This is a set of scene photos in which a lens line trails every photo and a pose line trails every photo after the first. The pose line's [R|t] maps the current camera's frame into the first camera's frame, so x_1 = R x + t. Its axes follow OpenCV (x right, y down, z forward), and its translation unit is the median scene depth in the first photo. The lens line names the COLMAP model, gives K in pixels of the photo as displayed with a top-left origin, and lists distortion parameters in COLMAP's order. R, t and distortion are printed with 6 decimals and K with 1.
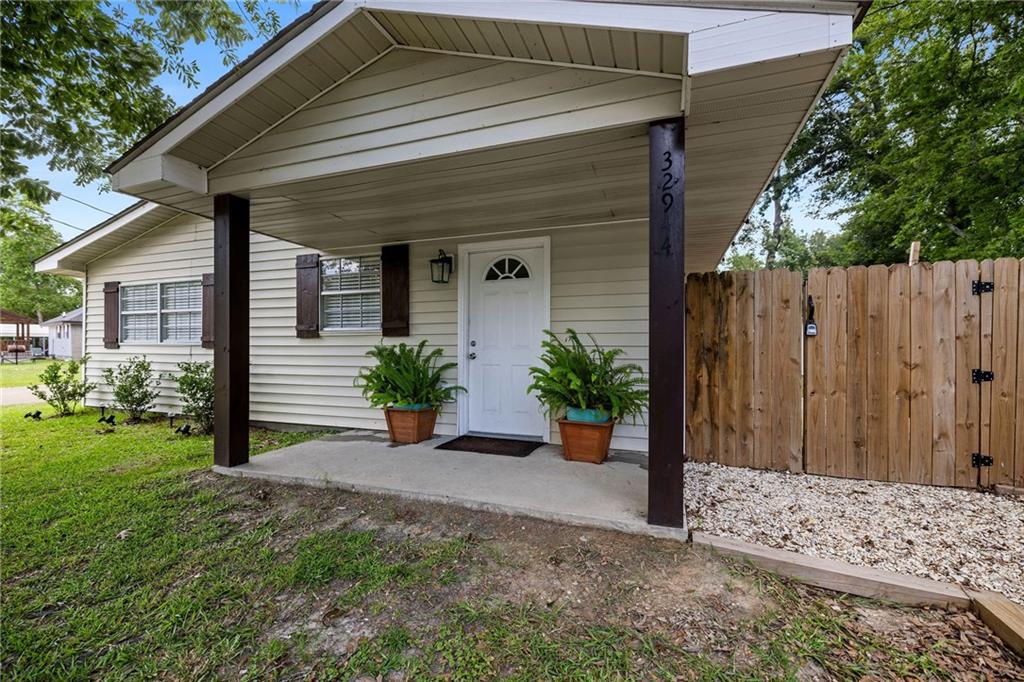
lens RADIAL K [[432.5, 0, 512.7], [0, 432.5, 344.2], [0, 0, 1]] dist [0.000076, -0.000020]
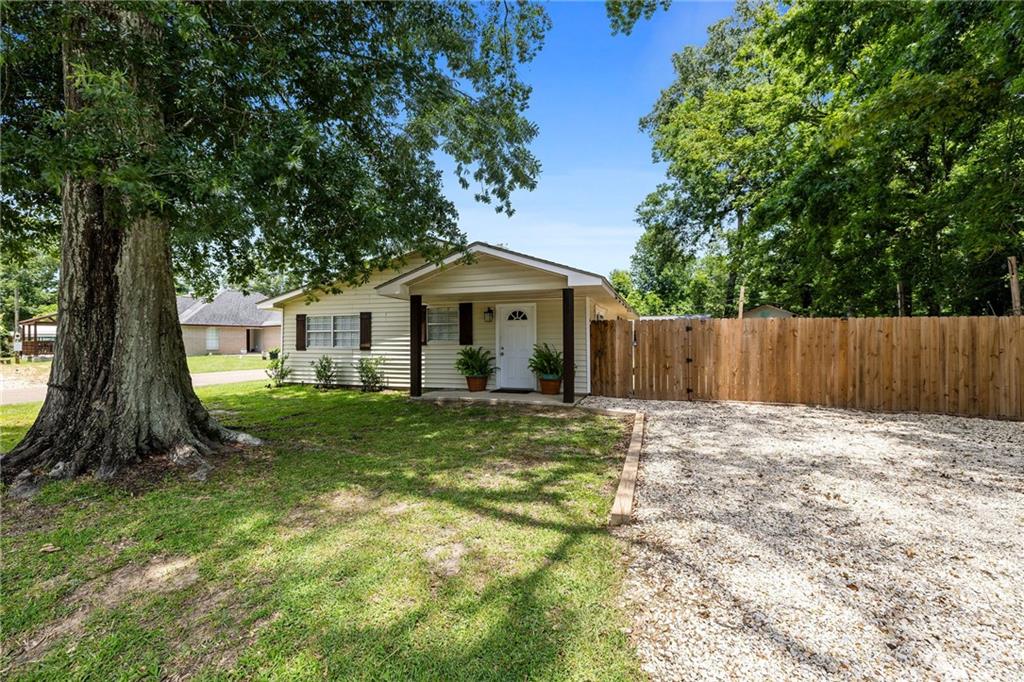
lens RADIAL K [[432.5, 0, 508.9], [0, 432.5, 341.6], [0, 0, 1]] dist [0.000076, -0.000020]
pose [[0.999988, -0.003160, 0.003770, -0.067104], [0.003167, 0.999993, -0.001946, -0.031596], [-0.003764, 0.001958, 0.999991, -1.245429]]
